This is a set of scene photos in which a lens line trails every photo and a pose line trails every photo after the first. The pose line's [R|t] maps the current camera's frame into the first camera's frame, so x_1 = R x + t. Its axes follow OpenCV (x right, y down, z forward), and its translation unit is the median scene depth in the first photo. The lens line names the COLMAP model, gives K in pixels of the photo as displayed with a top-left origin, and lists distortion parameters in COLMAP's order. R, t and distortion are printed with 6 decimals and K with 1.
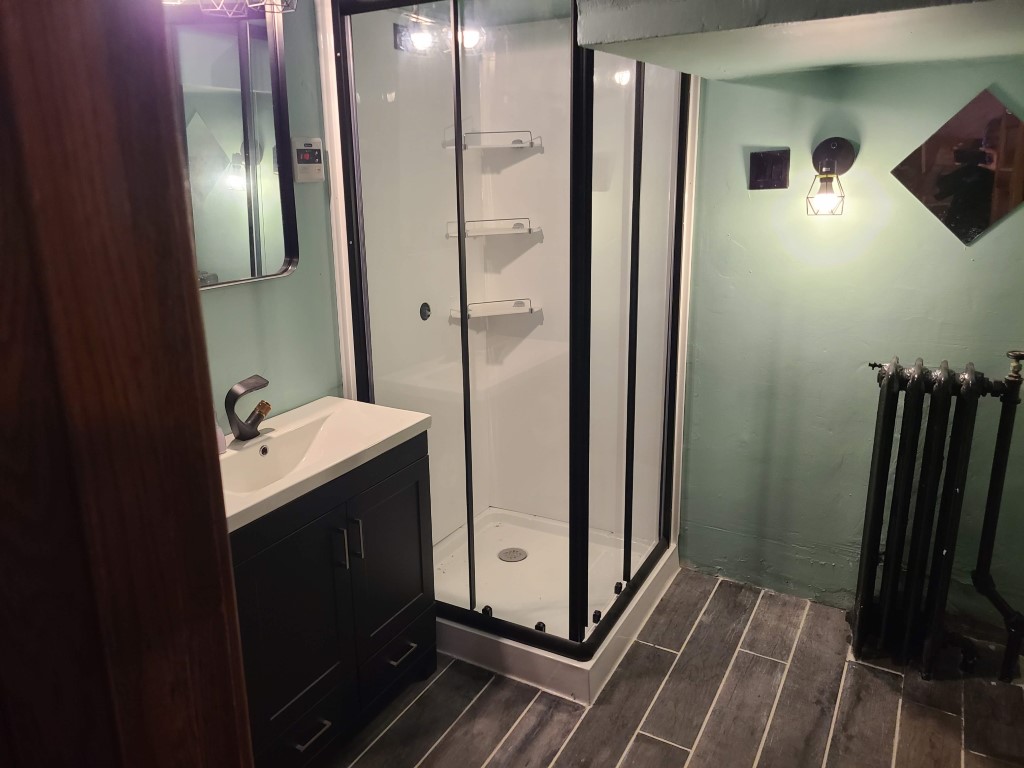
lens RADIAL K [[765.9, 0, 507.4], [0, 765.9, 388.4], [0, 0, 1]] dist [0.047021, -0.019834]
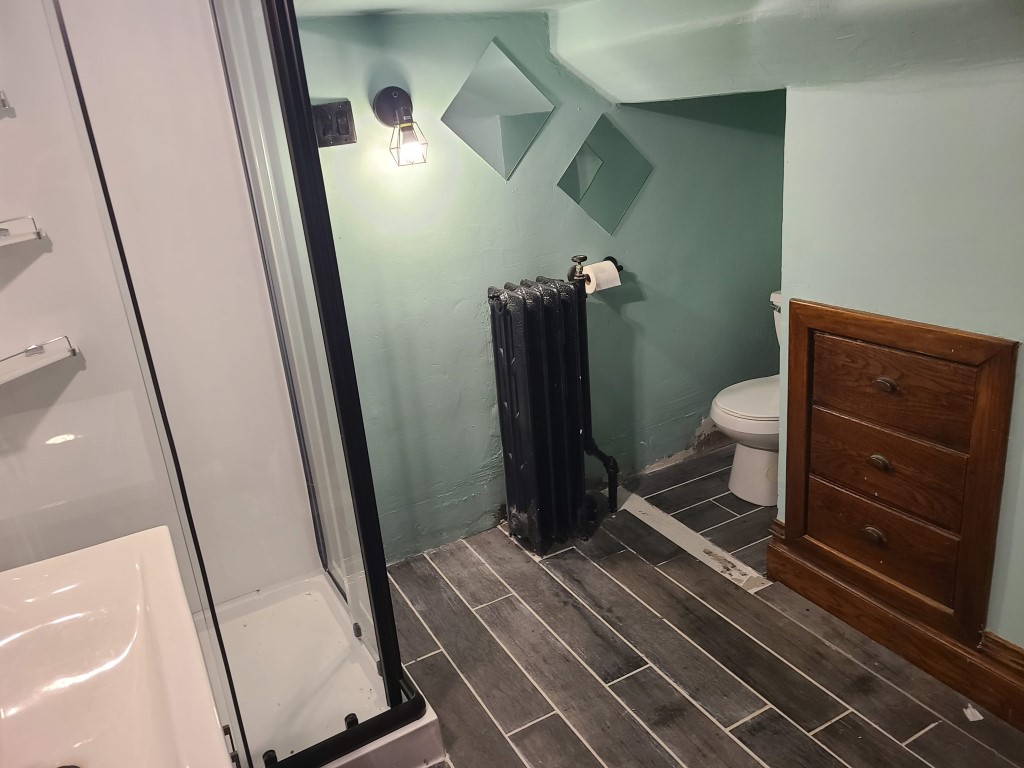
lens RADIAL K [[765.9, 0, 508.6], [0, 765.9, 374.4], [0, 0, 1]] dist [0.047021, -0.019834]
pose [[0.516880, -0.305432, 0.799716, -0.387777], [0.310964, 0.937362, 0.157017, -0.086817], [-0.797582, 0.167524, 0.579482, 0.368170]]
